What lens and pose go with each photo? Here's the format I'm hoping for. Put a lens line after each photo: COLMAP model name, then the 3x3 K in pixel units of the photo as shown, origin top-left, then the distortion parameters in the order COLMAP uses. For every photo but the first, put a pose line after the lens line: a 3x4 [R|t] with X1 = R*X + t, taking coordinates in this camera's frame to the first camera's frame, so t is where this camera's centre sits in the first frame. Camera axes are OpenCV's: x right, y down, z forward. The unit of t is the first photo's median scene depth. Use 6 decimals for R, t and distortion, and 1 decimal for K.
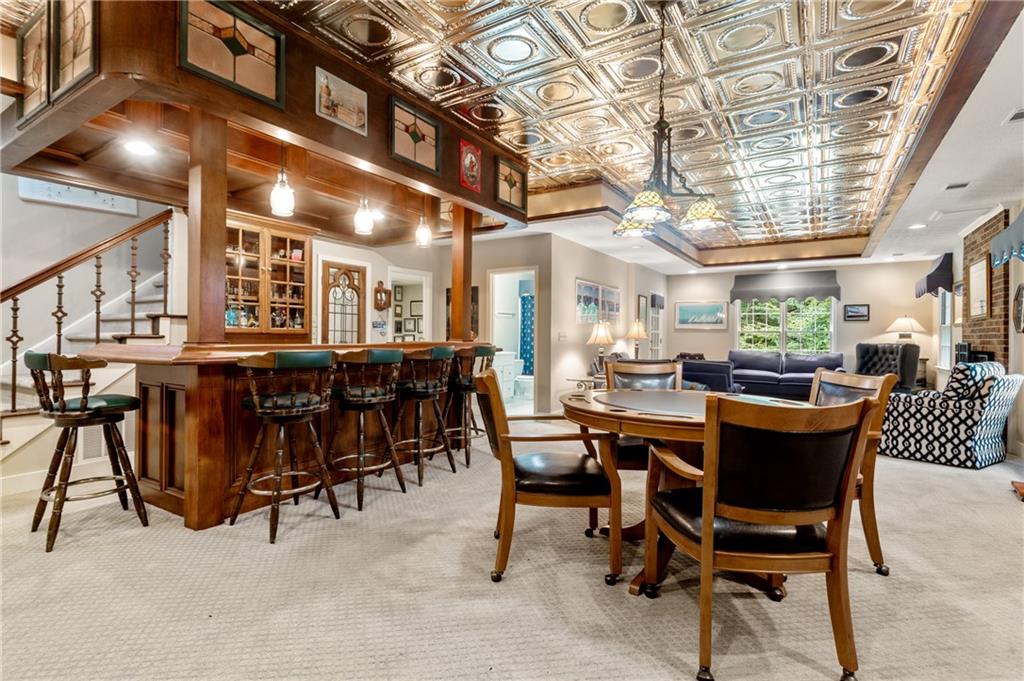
lens RADIAL K [[487.3, 0, 494.8], [0, 487.3, 332.5], [0, 0, 1]] dist [-0.003867, 0.000842]
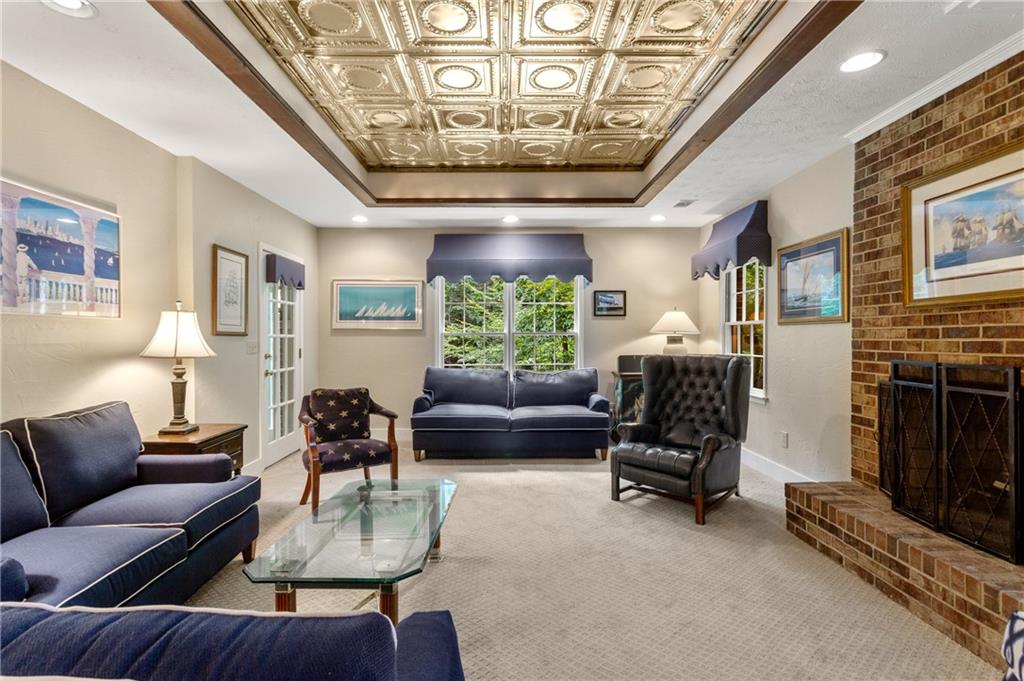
lens RADIAL K [[487.3, 0, 508.4], [0, 487.3, 336.6], [0, 0, 1]] dist [-0.003867, 0.000842]
pose [[0.825455, -0.011156, 0.564357, 0.273681], [0.007034, 0.999930, 0.009478, -0.004031], [-0.564423, -0.003854, 0.825476, 0.545457]]
